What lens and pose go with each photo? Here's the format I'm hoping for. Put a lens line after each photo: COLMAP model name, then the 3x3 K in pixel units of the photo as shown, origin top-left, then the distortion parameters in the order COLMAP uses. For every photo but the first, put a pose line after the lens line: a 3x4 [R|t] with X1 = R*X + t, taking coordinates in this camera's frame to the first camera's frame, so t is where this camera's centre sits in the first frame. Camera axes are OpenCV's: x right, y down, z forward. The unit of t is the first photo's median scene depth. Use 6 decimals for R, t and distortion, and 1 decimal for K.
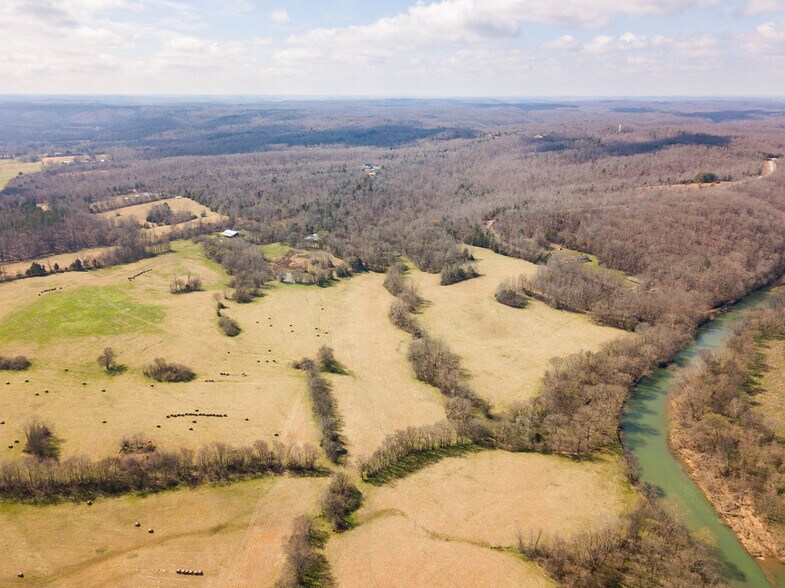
lens RADIAL K [[605.0, 0, 375.6], [0, 605.0, 297.6], [0, 0, 1]] dist [0.020336, -0.013467]
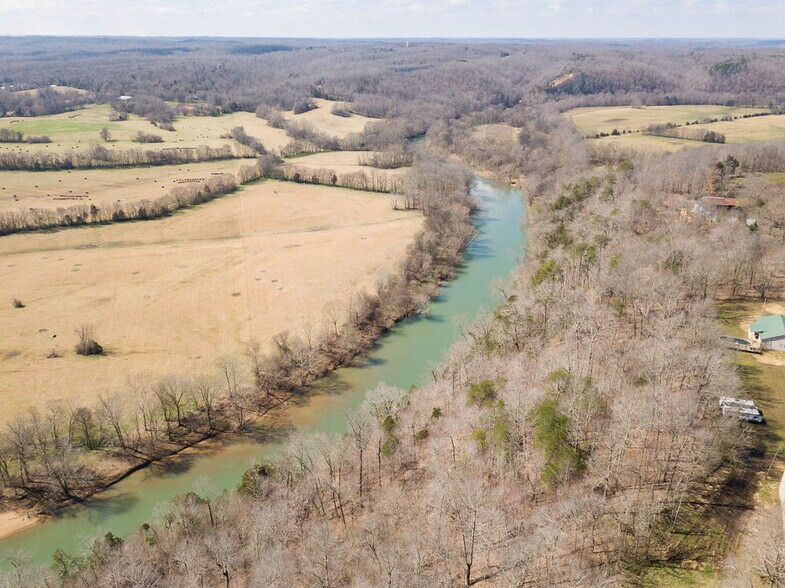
lens RADIAL K [[602.6, 0, 374.6], [0, 602.6, 293.4], [0, 0, 1]] dist [0.032787, -0.044008]
pose [[0.953648, -0.117057, 0.277223, -0.182740], [0.094775, 0.991192, 0.092502, 0.319330], [-0.285609, -0.061940, 0.956342, -0.567085]]
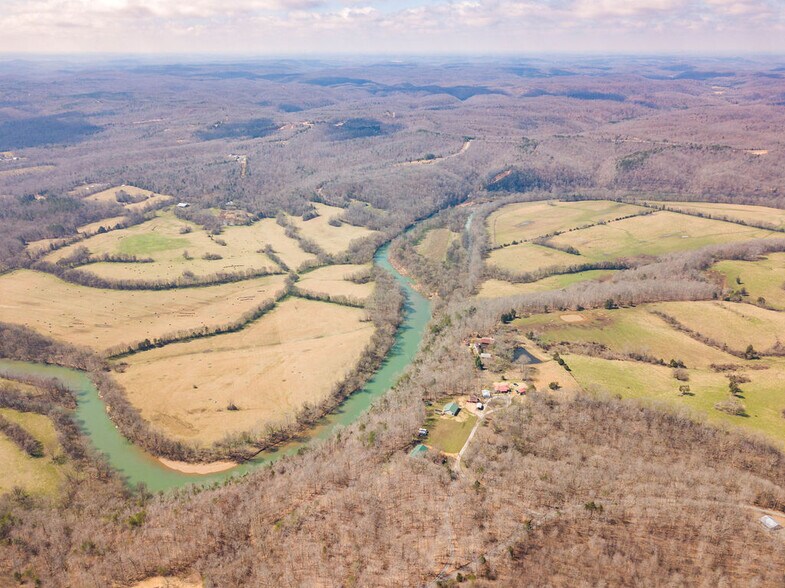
lens RADIAL K [[602.6, 0, 374.6], [0, 602.6, 293.4], [0, 0, 1]] dist [0.032787, -0.044008]
pose [[0.953932, -0.116408, 0.276520, -0.293696], [0.100146, 0.992345, 0.072270, 0.113998], [-0.282816, -0.041248, 0.958287, -1.243045]]
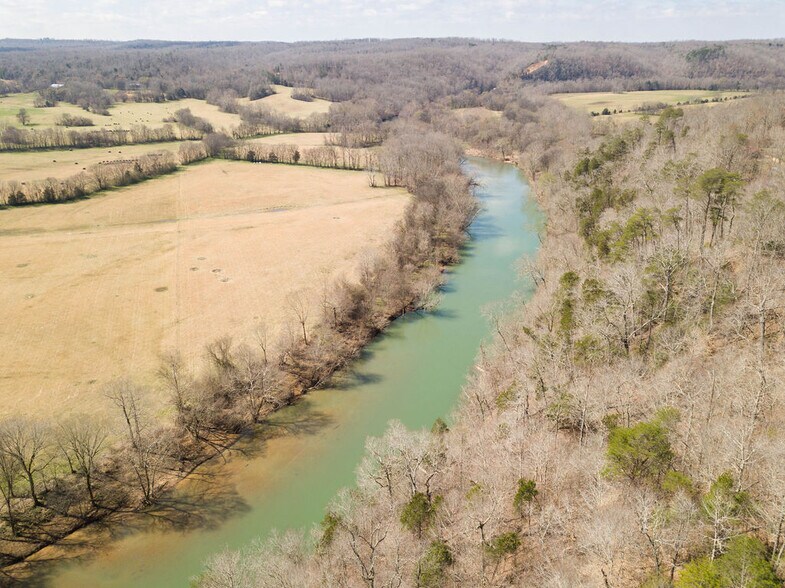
lens RADIAL K [[612.0, 0, 375.1], [0, 612.0, 295.7], [0, 0, 1]] dist [0.010779, -0.002262]
pose [[0.933056, -0.141602, 0.330689, -0.154926], [0.119241, 0.989040, 0.087067, 0.343853], [-0.339394, -0.041807, 0.939715, -0.431652]]
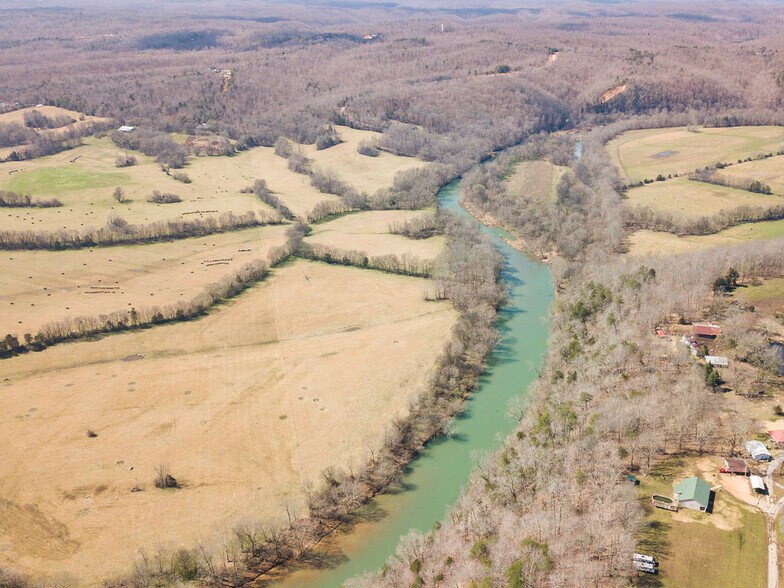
lens RADIAL K [[730.7, 0, 432.2], [0, 730.7, 323.5], [0, 0, 1]] dist [0.012576, -0.004345]
pose [[0.942714, -0.140167, 0.302728, -0.217476], [0.105501, 0.986139, 0.128060, 0.193293], [-0.316482, -0.088786, 0.944434, -0.739425]]
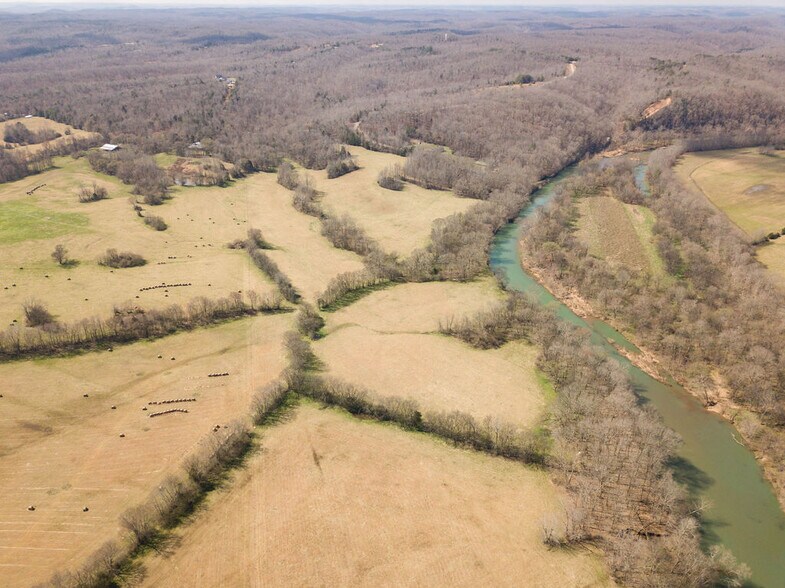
lens RADIAL K [[605.0, 0, 375.6], [0, 605.0, 297.6], [0, 0, 1]] dist [0.020336, -0.013467]
pose [[0.961777, -0.119391, 0.246435, -0.121609], [0.086970, 0.986533, 0.138523, 0.053536], [-0.259654, -0.111795, 0.959209, -0.162894]]
